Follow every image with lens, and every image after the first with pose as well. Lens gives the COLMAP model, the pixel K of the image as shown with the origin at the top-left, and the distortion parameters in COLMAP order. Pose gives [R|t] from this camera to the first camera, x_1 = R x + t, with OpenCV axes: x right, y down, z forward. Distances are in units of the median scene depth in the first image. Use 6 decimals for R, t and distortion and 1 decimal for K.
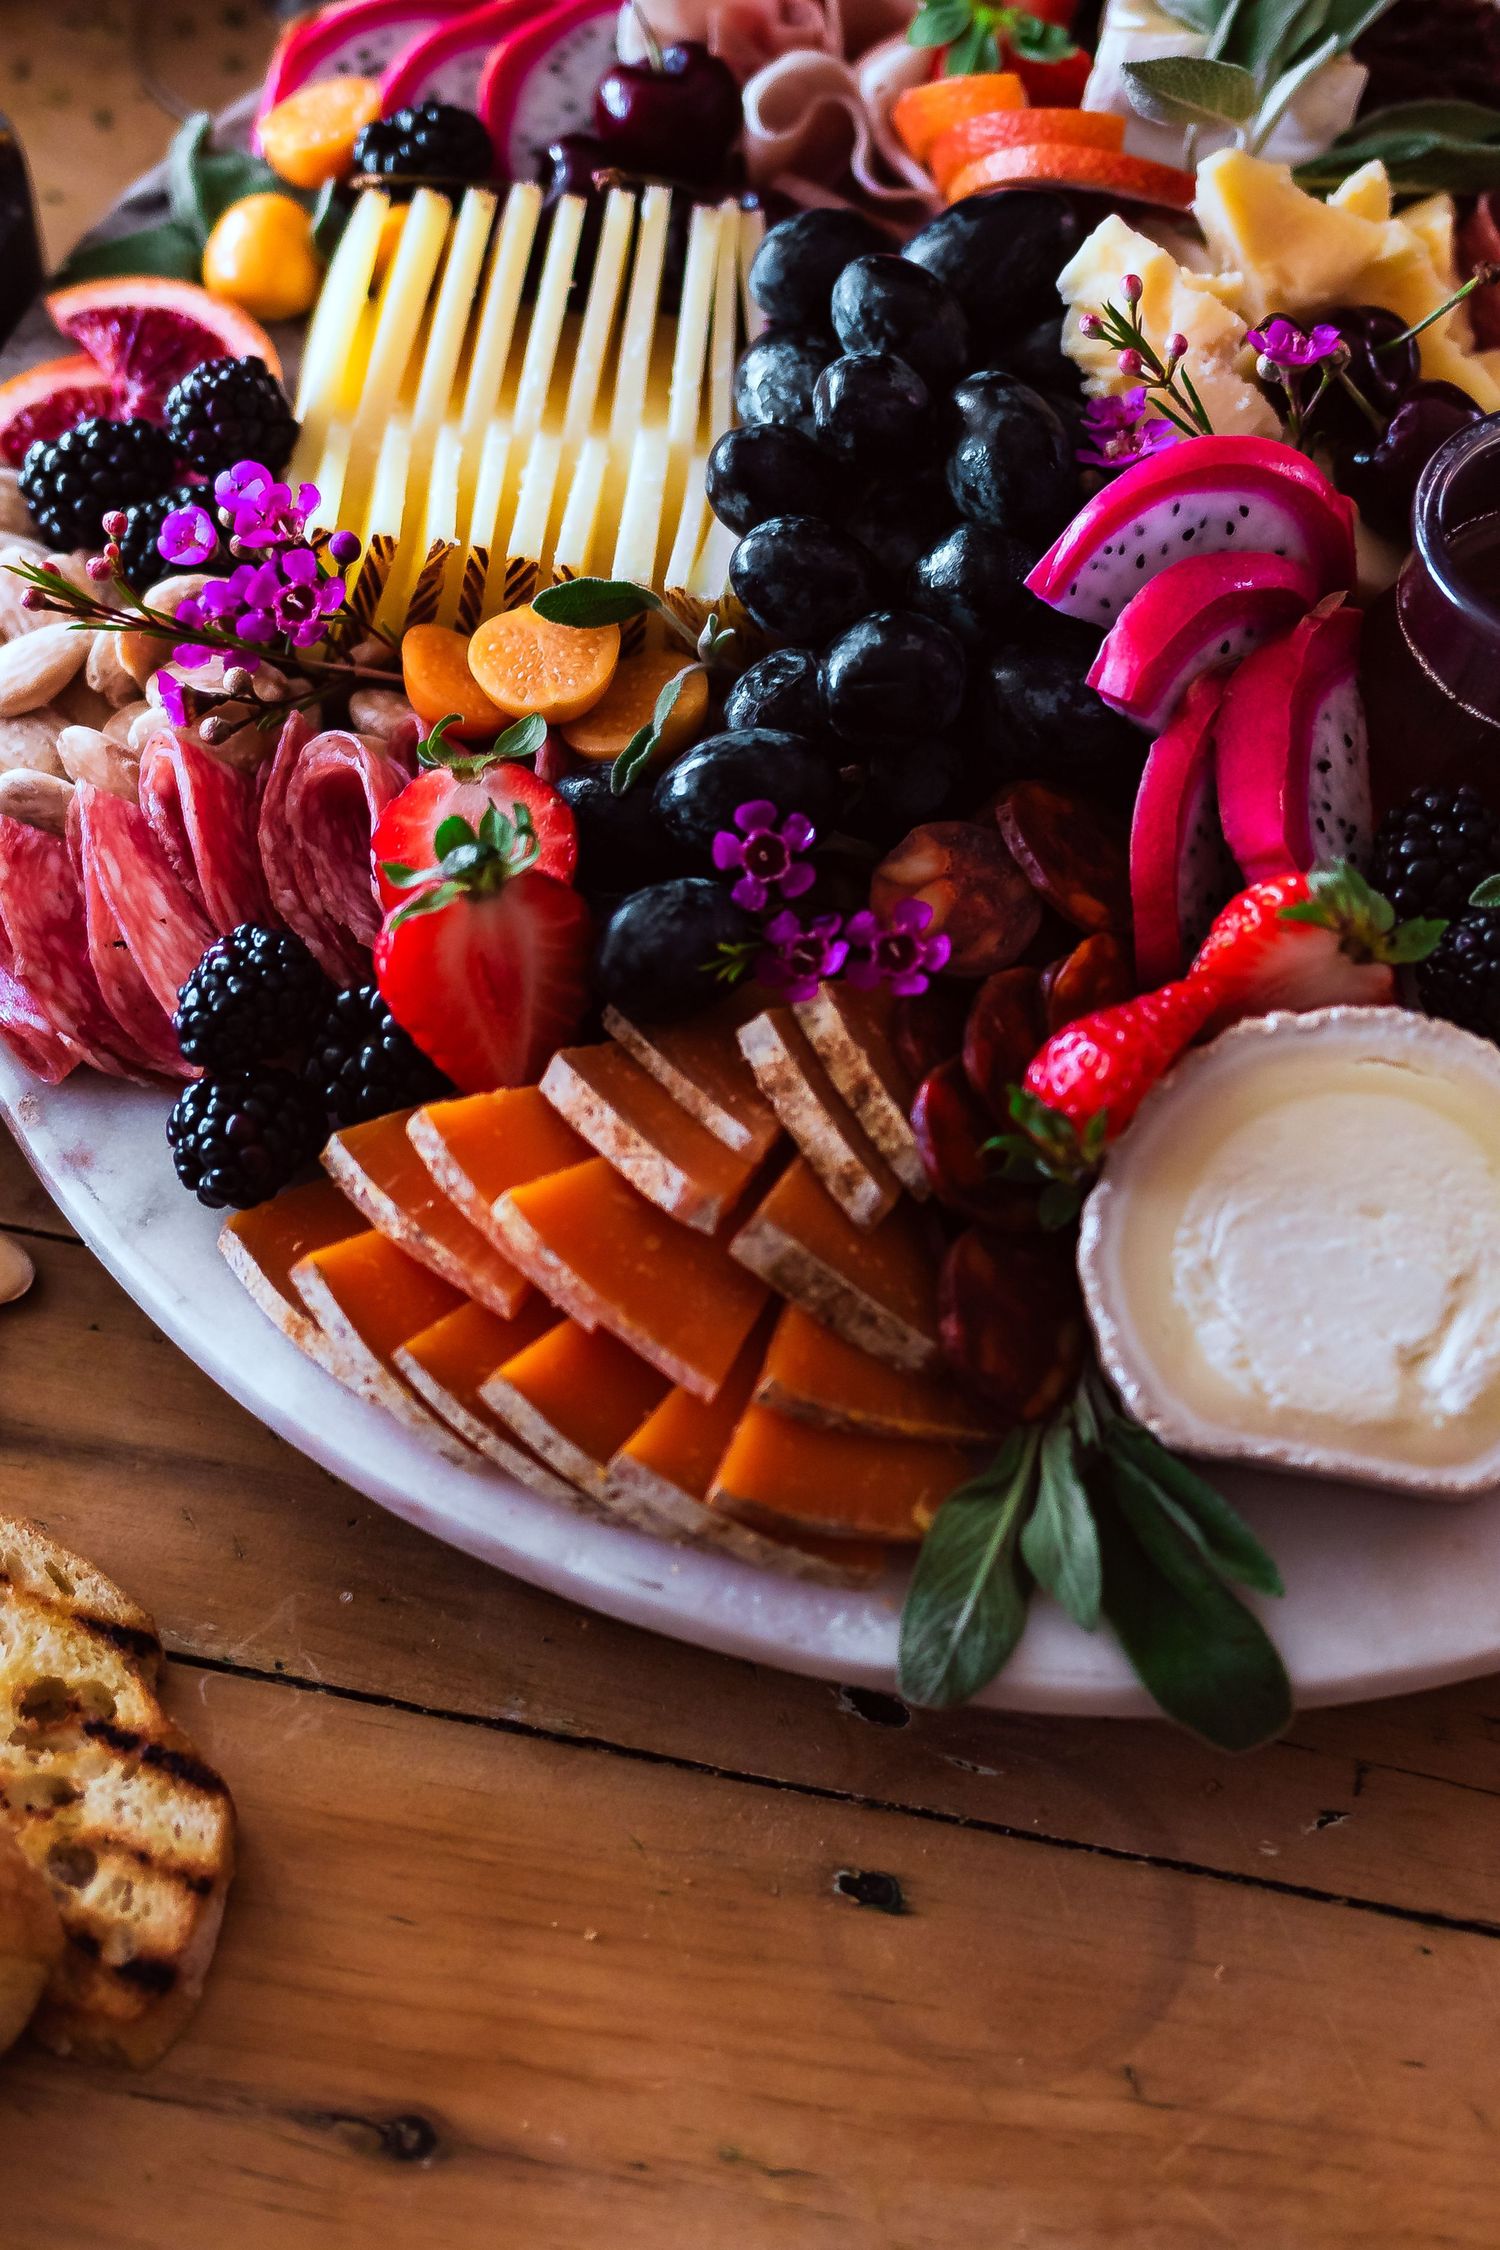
lens RADIAL K [[3543.6, 0, 750.0], [0, 3543.6, 1125.0], [0, 0, 1]] dist [0.002954, -0.114538]
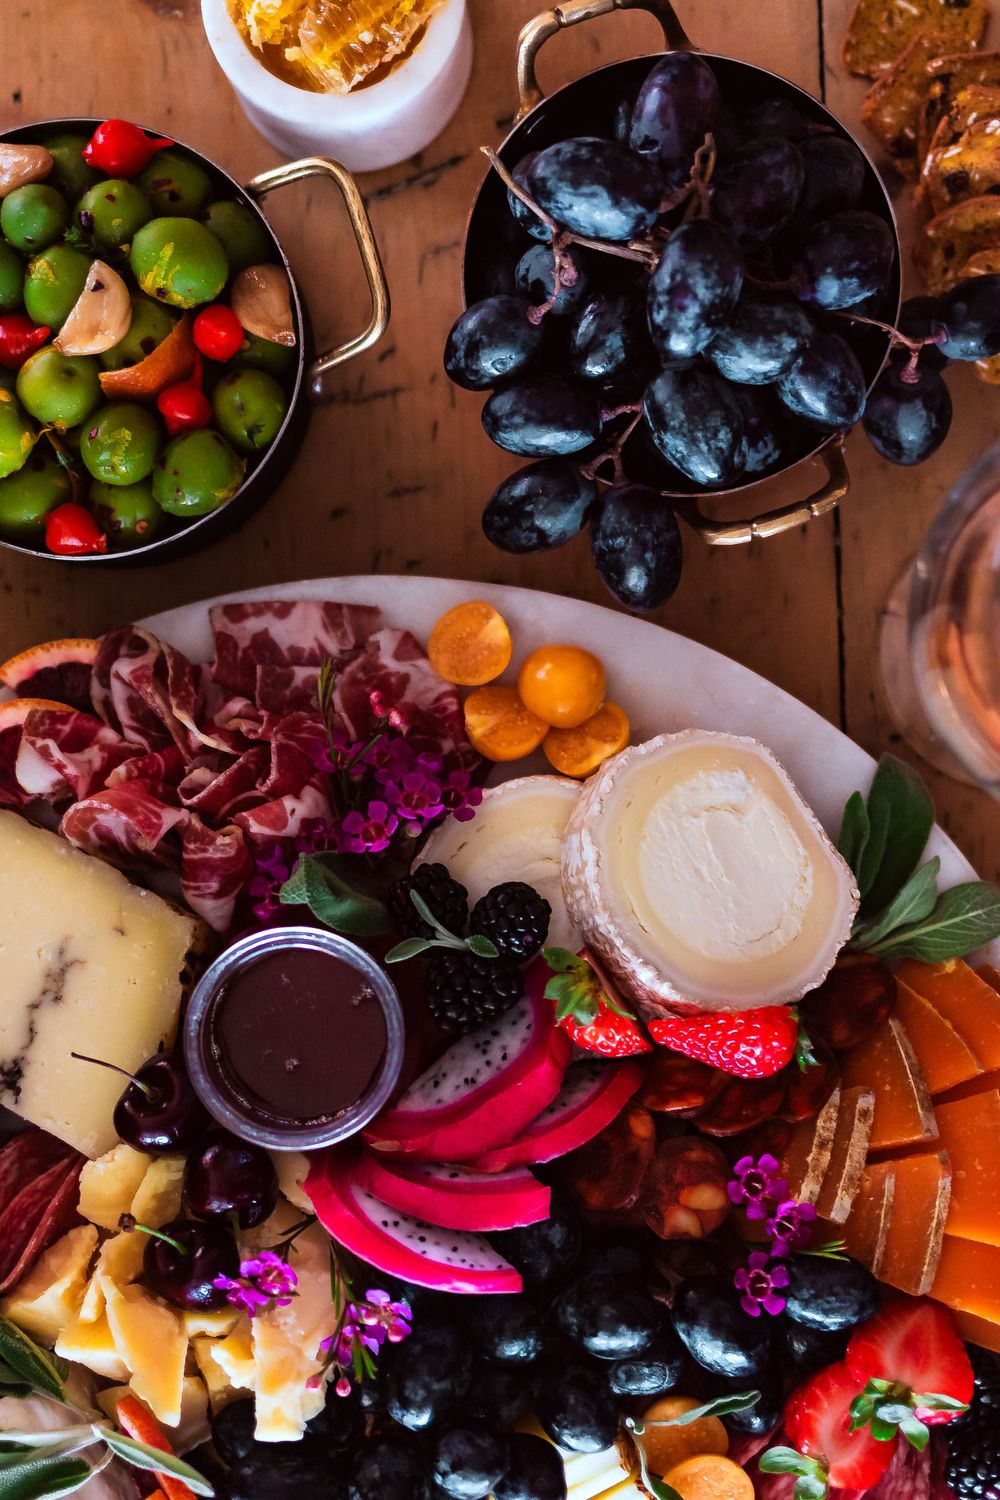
lens RADIAL K [[2362.4, 0, 500.0], [0, 2362.4, 750.0], [0, 0, 1]] dist [0.002954, -0.114538]
pose [[-0.660866, -0.750212, 0.020927, 0.257701], [0.653973, -0.561961, 0.506477, -0.592234], [-0.368205, 0.348399, 0.861999, -0.011763]]
